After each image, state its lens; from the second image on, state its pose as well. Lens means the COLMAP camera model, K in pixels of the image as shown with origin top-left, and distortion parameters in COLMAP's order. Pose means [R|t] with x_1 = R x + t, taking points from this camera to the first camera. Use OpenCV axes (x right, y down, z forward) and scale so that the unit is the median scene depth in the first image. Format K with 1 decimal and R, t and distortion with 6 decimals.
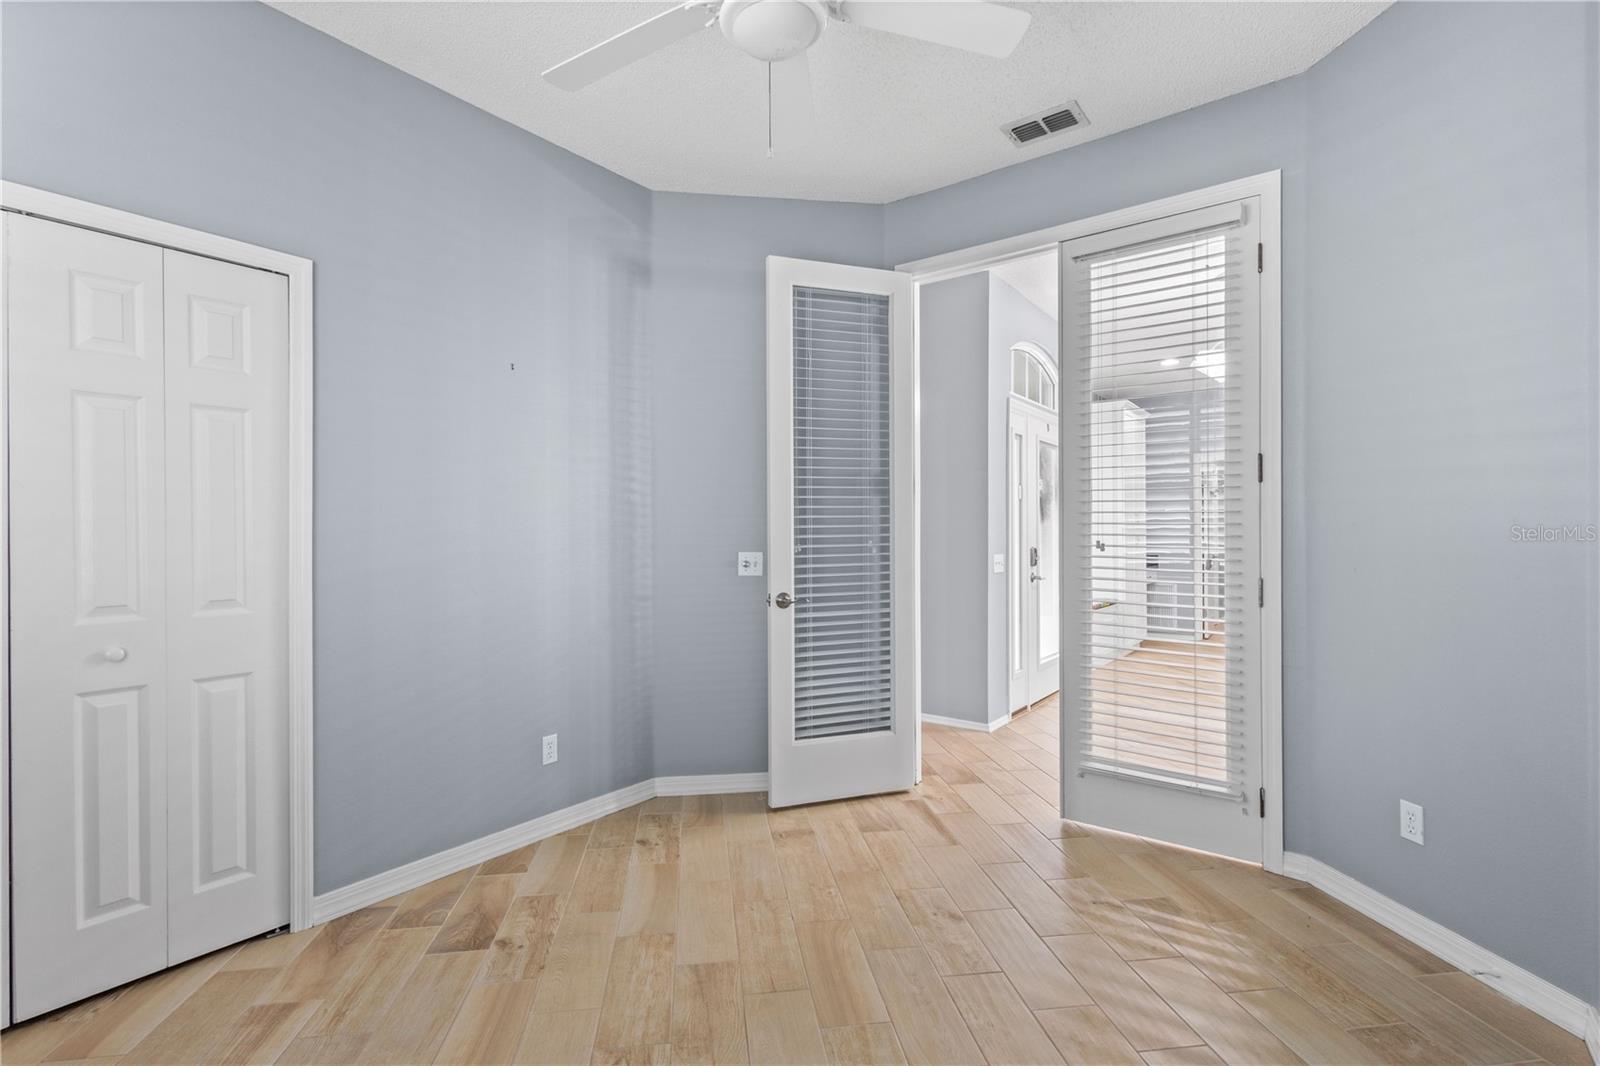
lens RADIAL K [[760.3, 0, 801.1], [0, 760.3, 538.8], [0, 0, 1]] dist [0.002098, 0.000015]
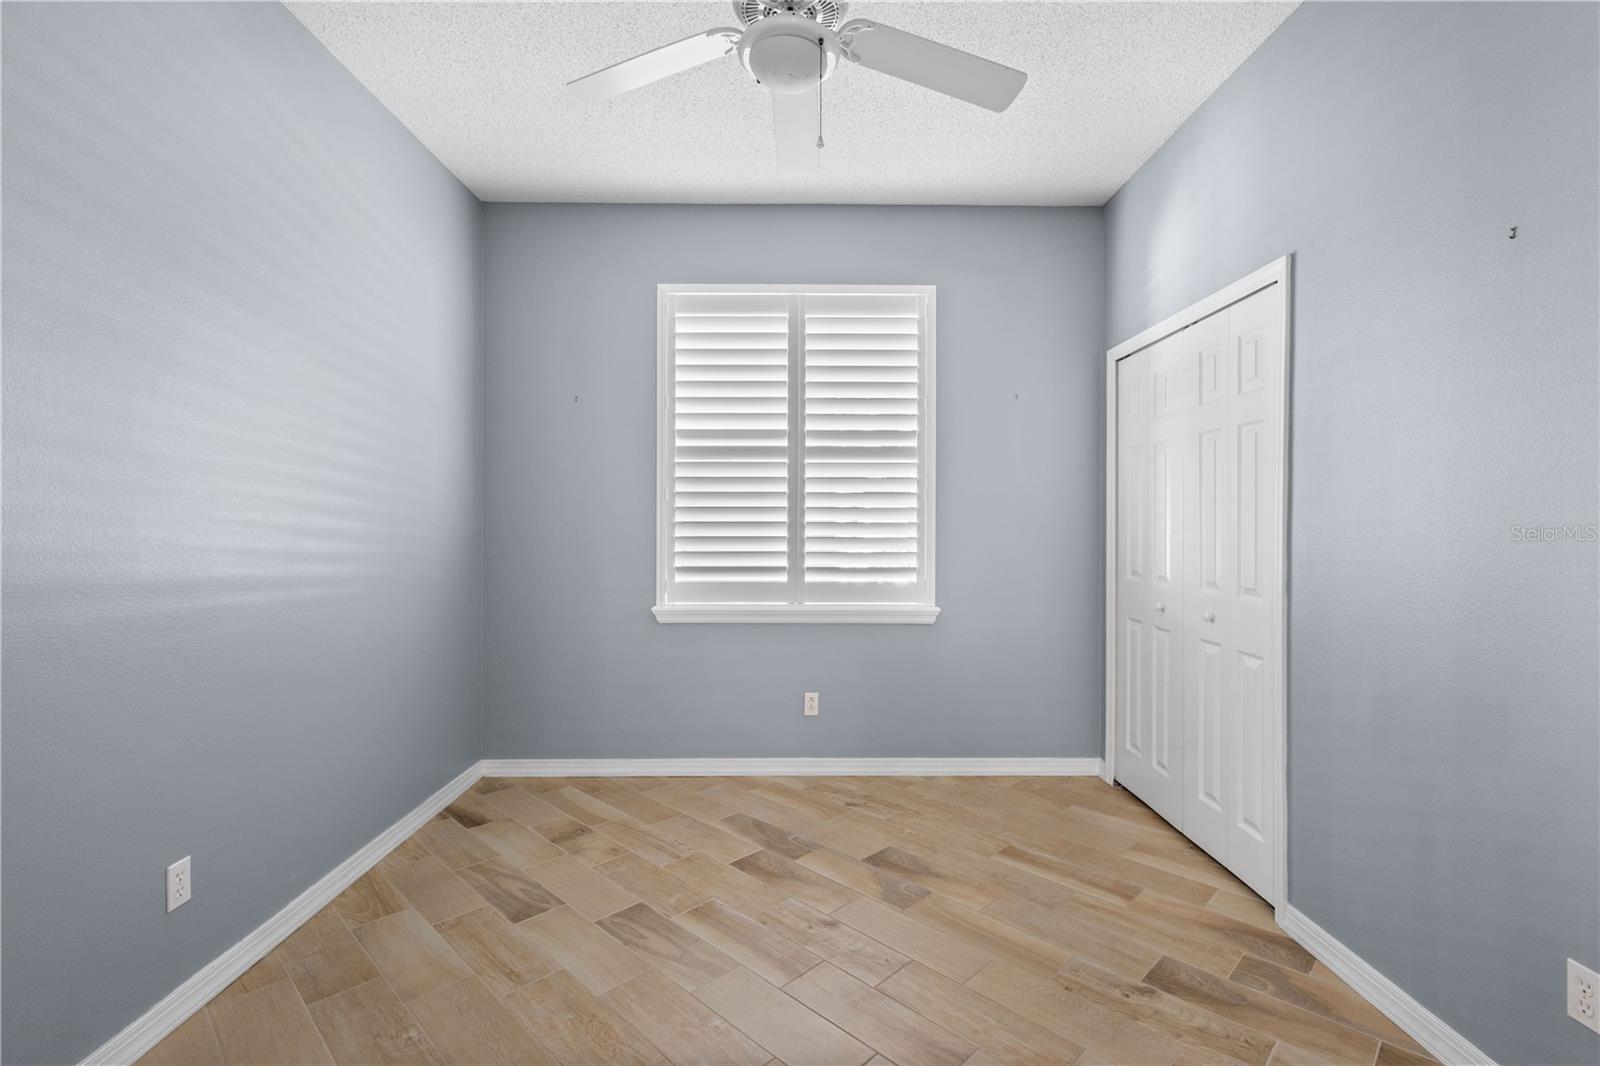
lens RADIAL K [[760.3, 0, 800.7], [0, 760.3, 525.9], [0, 0, 1]] dist [0.002098, 0.000015]
pose [[-0.808003, 0.008883, -0.589111, 0.483574], [0.000772, 0.999901, 0.014019, -0.031875], [0.589177, 0.010873, -0.807931, 1.547579]]
